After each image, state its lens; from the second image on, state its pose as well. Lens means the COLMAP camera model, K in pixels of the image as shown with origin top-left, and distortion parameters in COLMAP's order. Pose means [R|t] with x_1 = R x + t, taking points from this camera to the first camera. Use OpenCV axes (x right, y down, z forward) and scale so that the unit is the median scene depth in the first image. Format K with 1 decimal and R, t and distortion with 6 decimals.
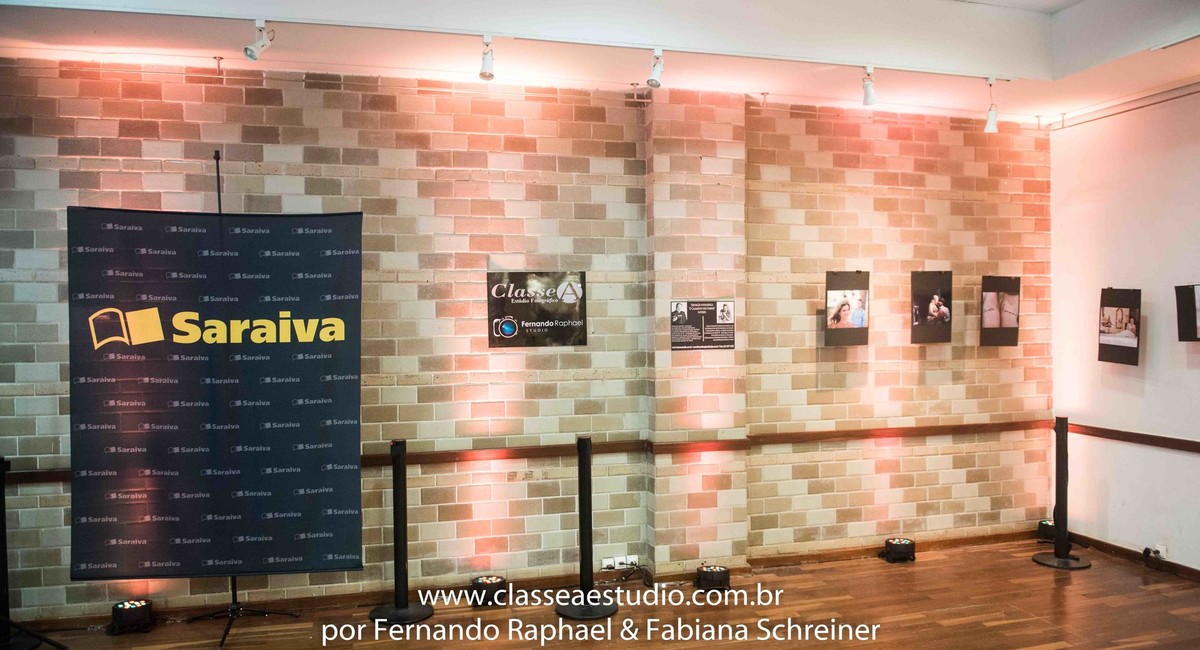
lens RADIAL K [[829.7, 0, 600.0], [0, 829.7, 325.0], [0, 0, 1]] dist [-0.052938, 0.001069]
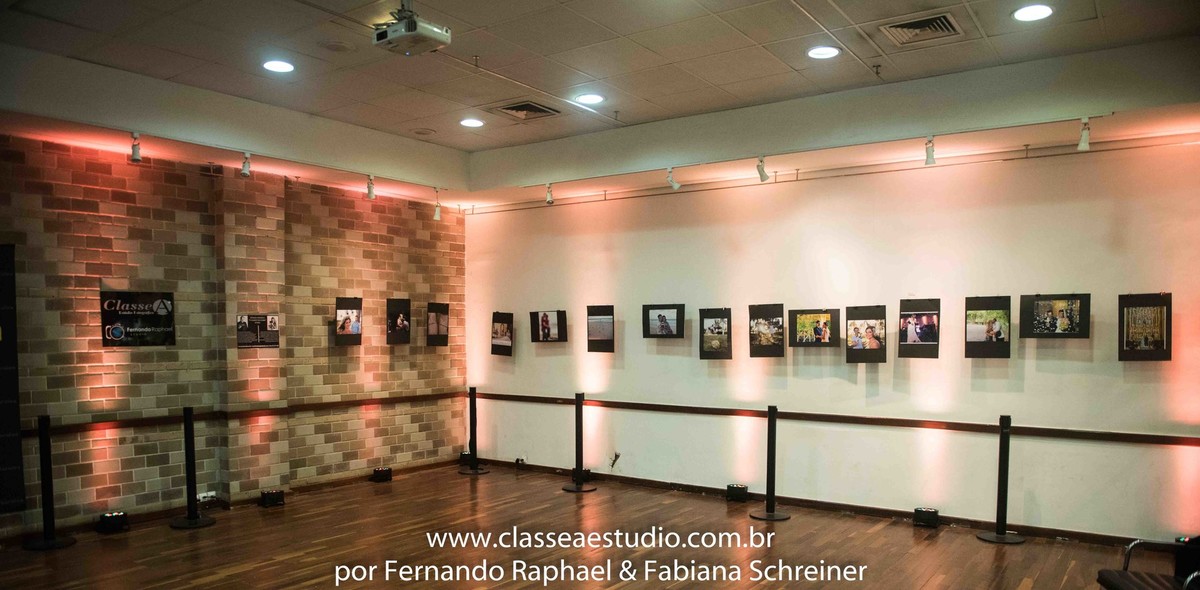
lens RADIAL K [[813.9, 0, 601.9], [0, 813.9, 374.4], [0, 0, 1]] dist [-0.061893, -0.000641]
pose [[0.769993, -0.024822, 0.637569, -0.311360], [-0.002479, 0.999119, 0.041891, 0.014809], [-0.638048, -0.033836, 0.769253, -0.483636]]
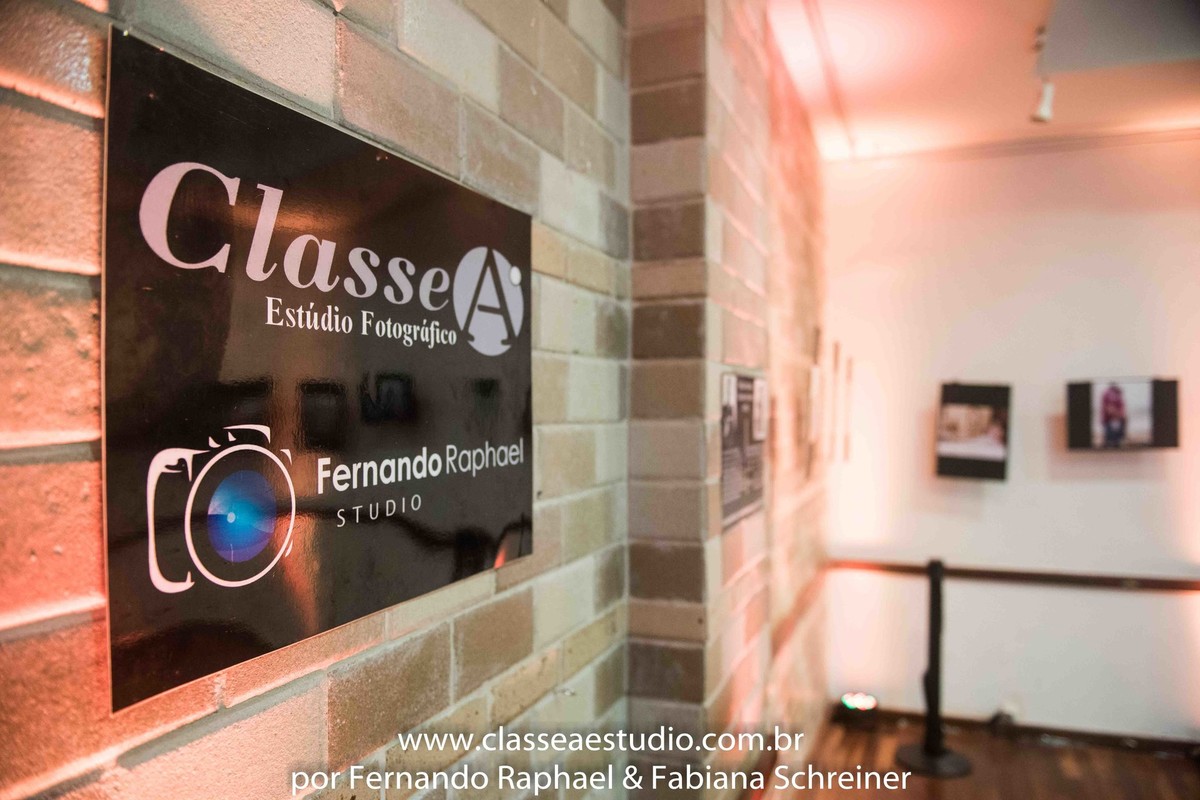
lens RADIAL K [[795.3, 0, 582.3], [0, 795.3, 403.2], [0, 0, 1]] dist [-0.066389, -0.000231]
pose [[0.624521, 0.014738, 0.780869, -0.163845], [0.002041, 0.999788, -0.020502, -0.010582], [-0.781006, 0.014398, 0.624358, 0.827043]]
